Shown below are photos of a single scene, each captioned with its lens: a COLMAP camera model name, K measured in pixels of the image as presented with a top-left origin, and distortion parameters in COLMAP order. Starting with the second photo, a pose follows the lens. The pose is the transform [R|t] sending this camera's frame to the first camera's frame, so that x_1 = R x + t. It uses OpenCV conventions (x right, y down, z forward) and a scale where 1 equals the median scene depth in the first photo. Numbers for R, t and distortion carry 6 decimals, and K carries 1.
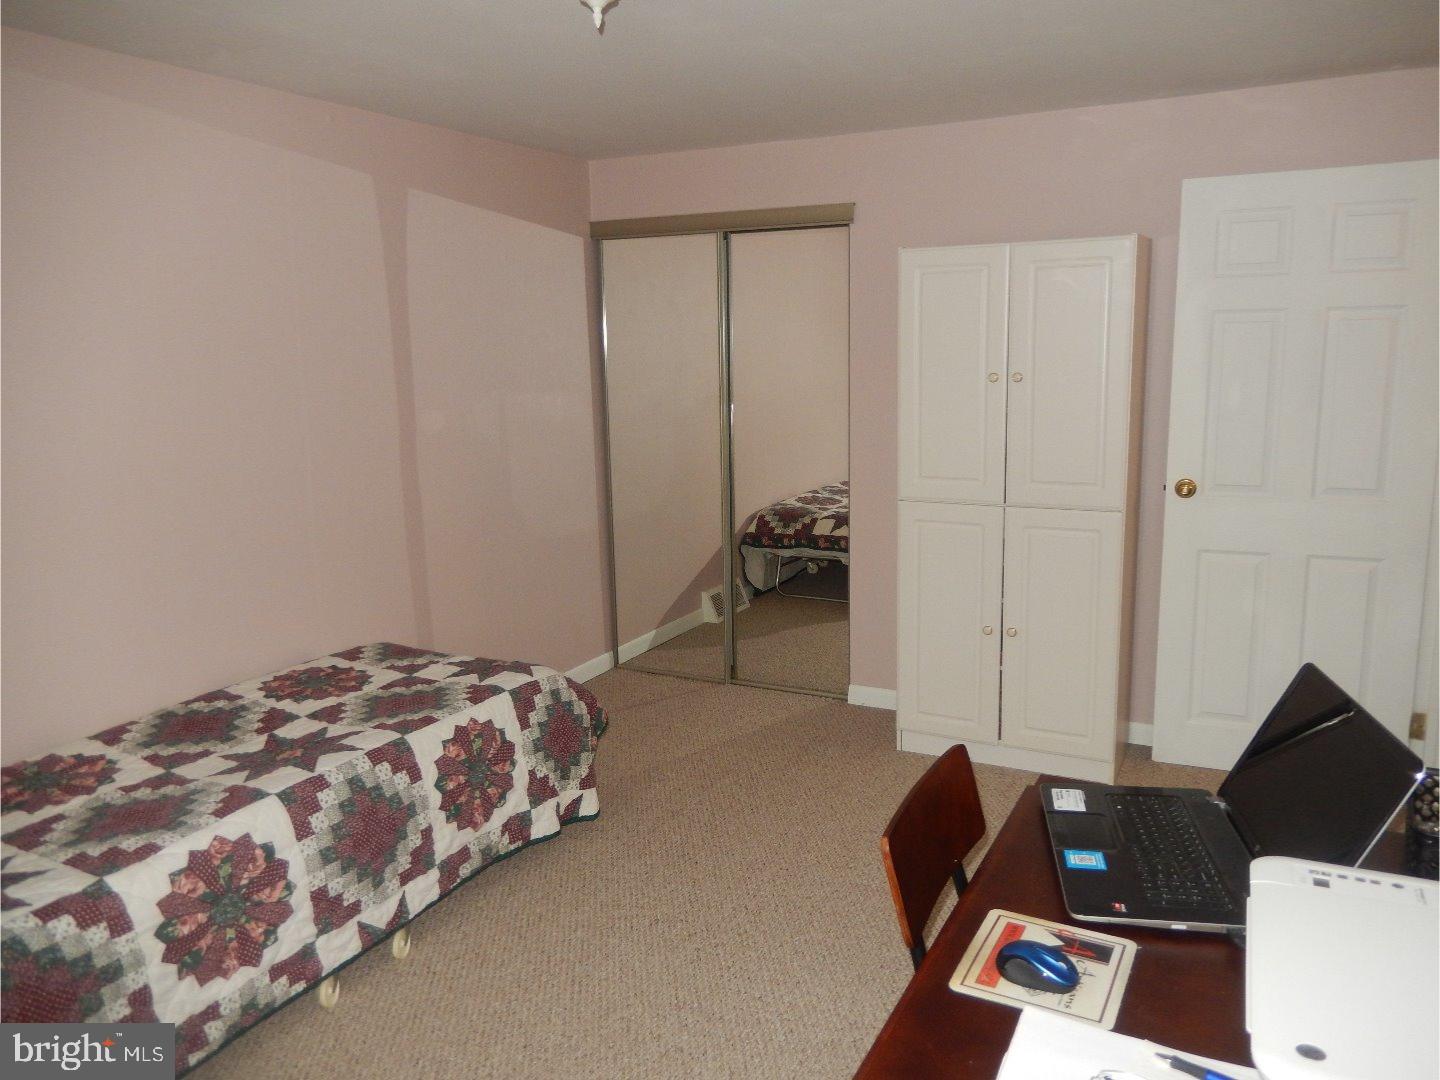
lens RADIAL K [[1067.2, 0, 720.0], [0, 1067.2, 540.0], [0, 0, 1]] dist [-0.006769, -0.006256]
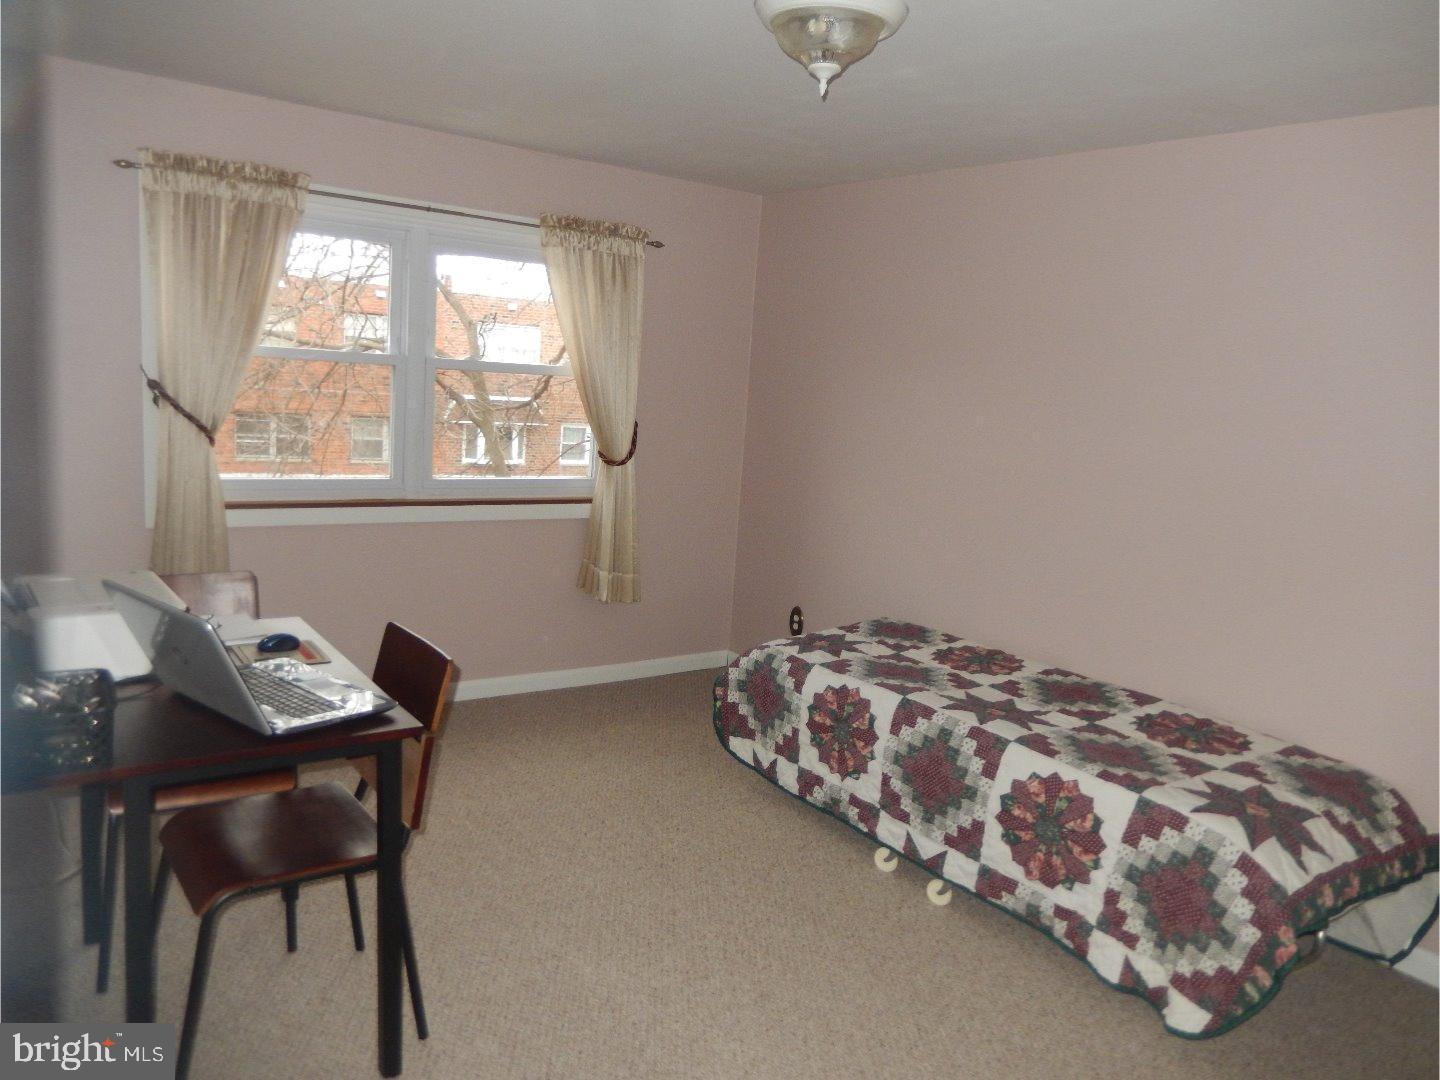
lens RADIAL K [[1067.2, 0, 720.0], [0, 1067.2, 540.0], [0, 0, 1]] dist [-0.006769, -0.006256]
pose [[-0.438752, 0.144654, -0.886889, 0.736871], [-0.222363, 0.938787, 0.263124, -0.217992], [0.870661, 0.312658, -0.379729, 1.062444]]
